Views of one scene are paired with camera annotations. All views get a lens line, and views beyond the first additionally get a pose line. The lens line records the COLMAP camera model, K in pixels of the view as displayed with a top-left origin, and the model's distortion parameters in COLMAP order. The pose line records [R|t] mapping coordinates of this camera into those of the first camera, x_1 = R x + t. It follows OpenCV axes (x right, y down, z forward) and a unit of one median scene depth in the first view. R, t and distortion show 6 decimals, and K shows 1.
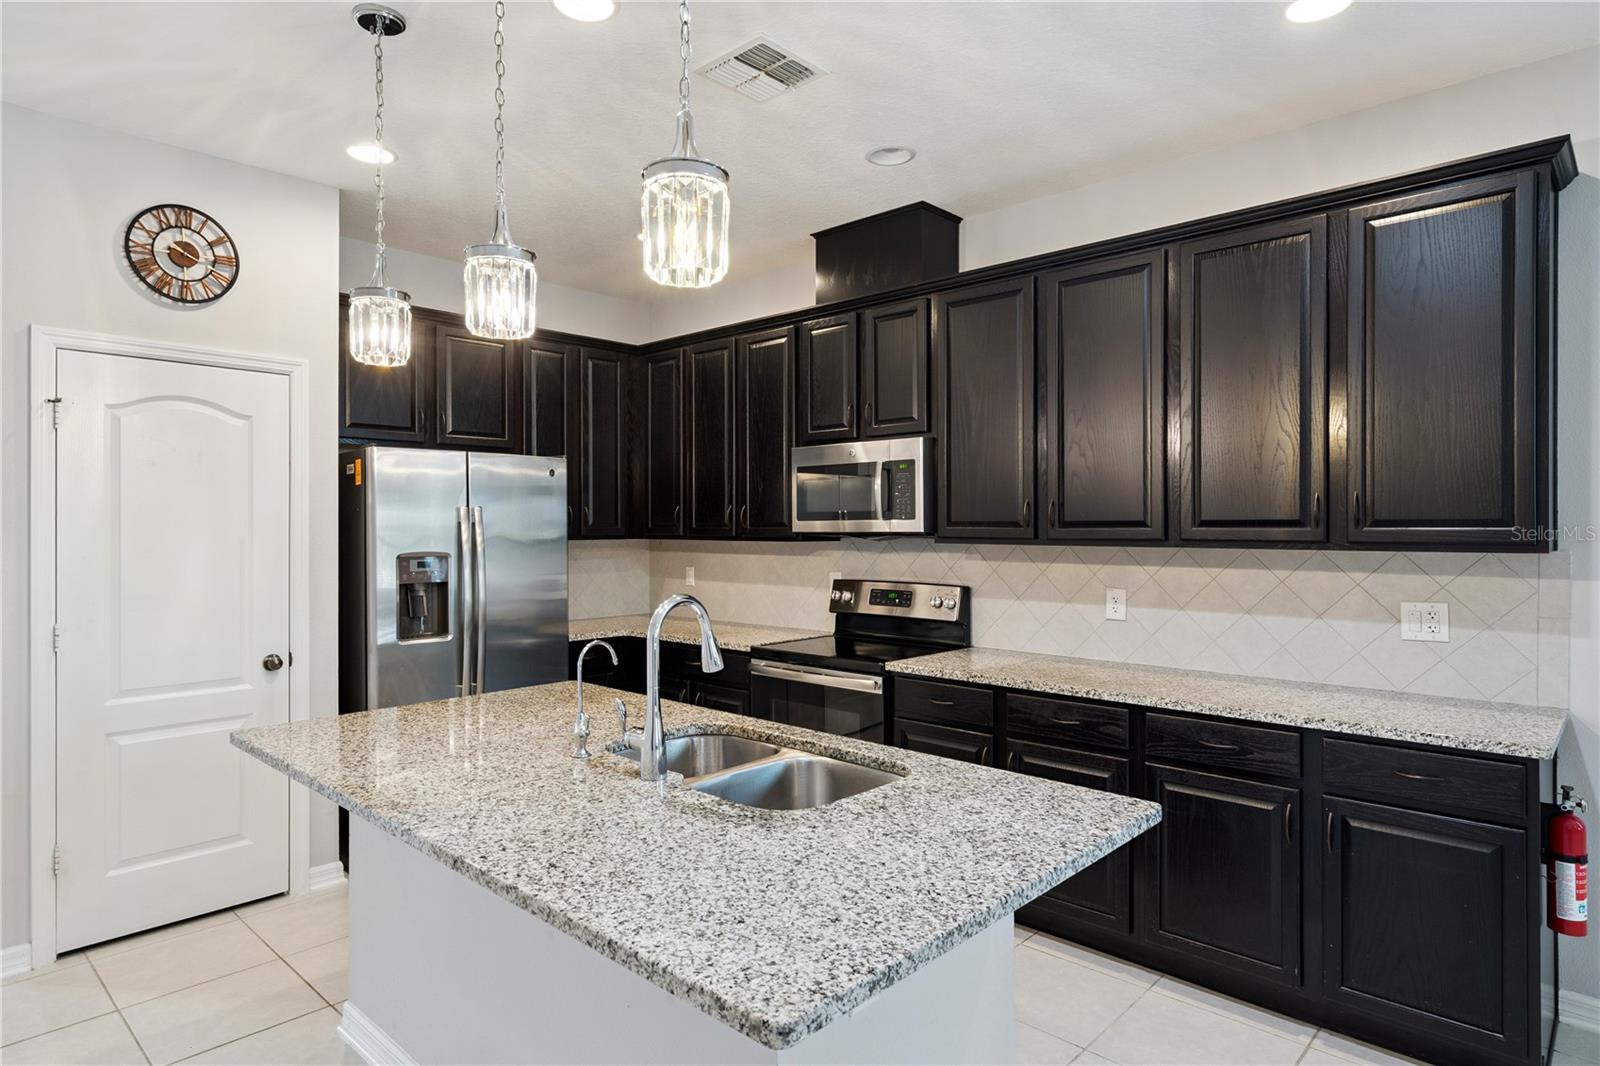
lens RADIAL K [[896.3, 0, 800.0], [0, 896.3, 533.0], [0, 0, 1]] dist [0.002622, 0.000282]
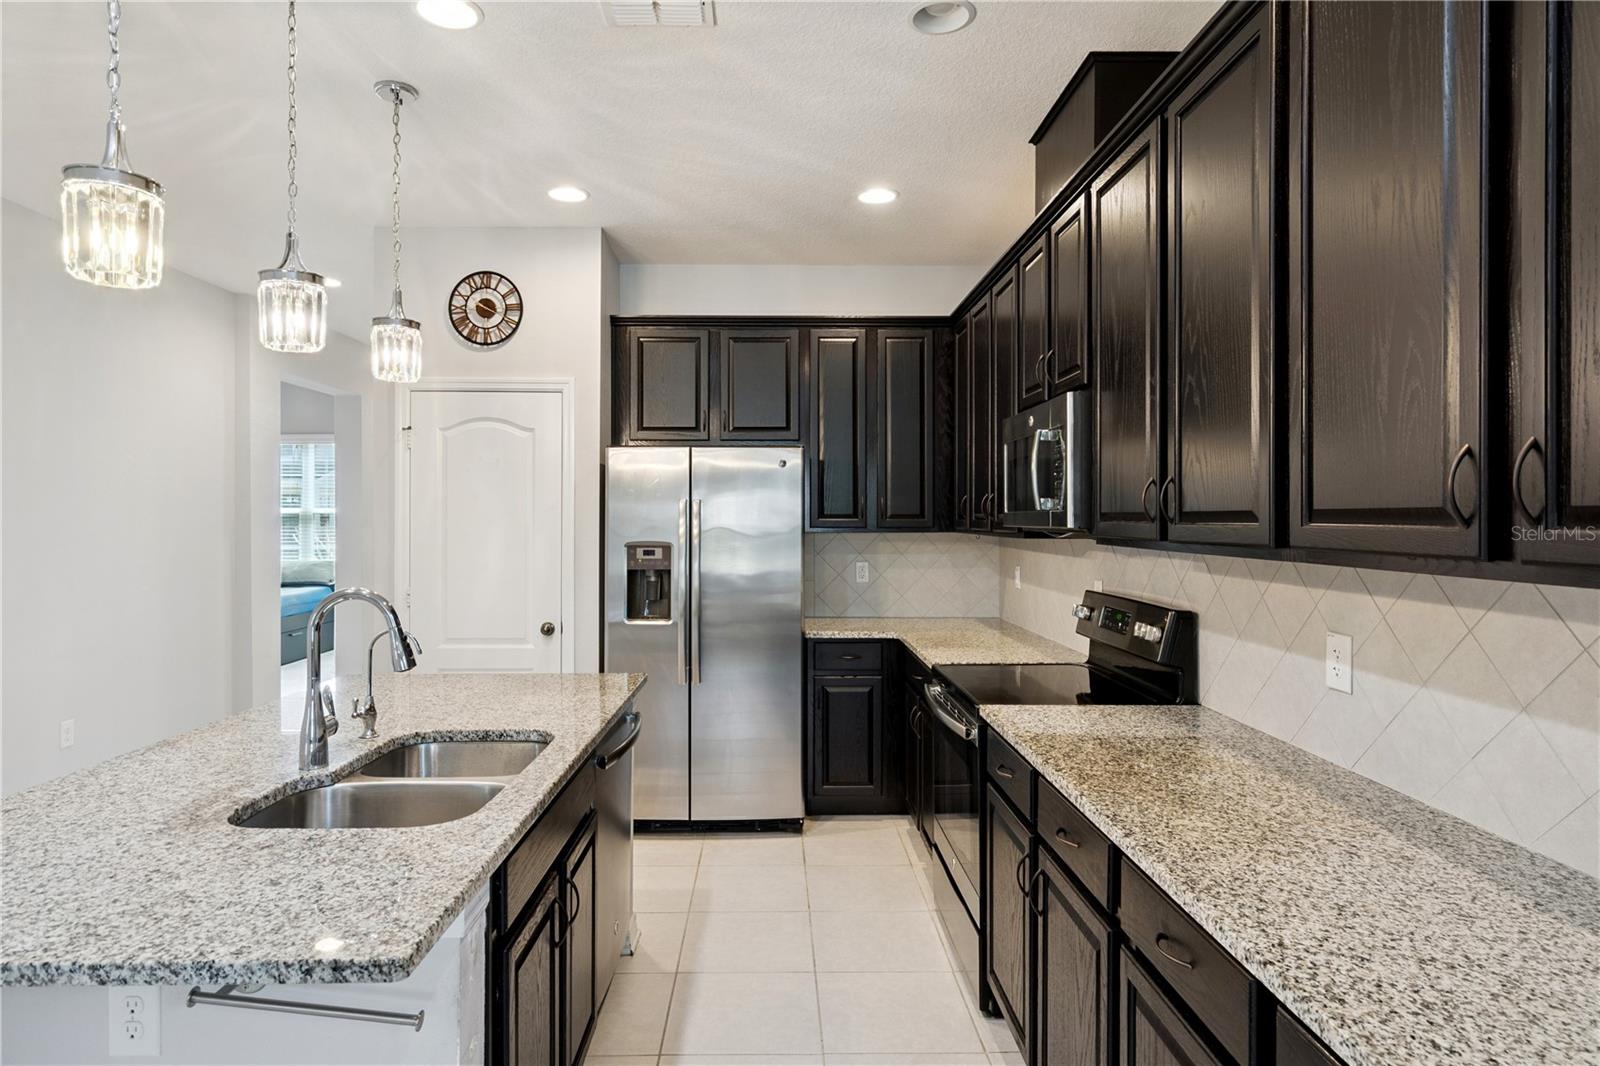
lens RADIAL K [[907.6, 0, 789.9], [0, 907.6, 522.1], [0, 0, 1]] dist [0.001218, 0.000100]
pose [[0.696736, 0.006065, -0.717302, 0.552664], [-0.007484, 0.999971, 0.001185, -0.005285], [0.717288, 0.004542, 0.696762, 0.390836]]
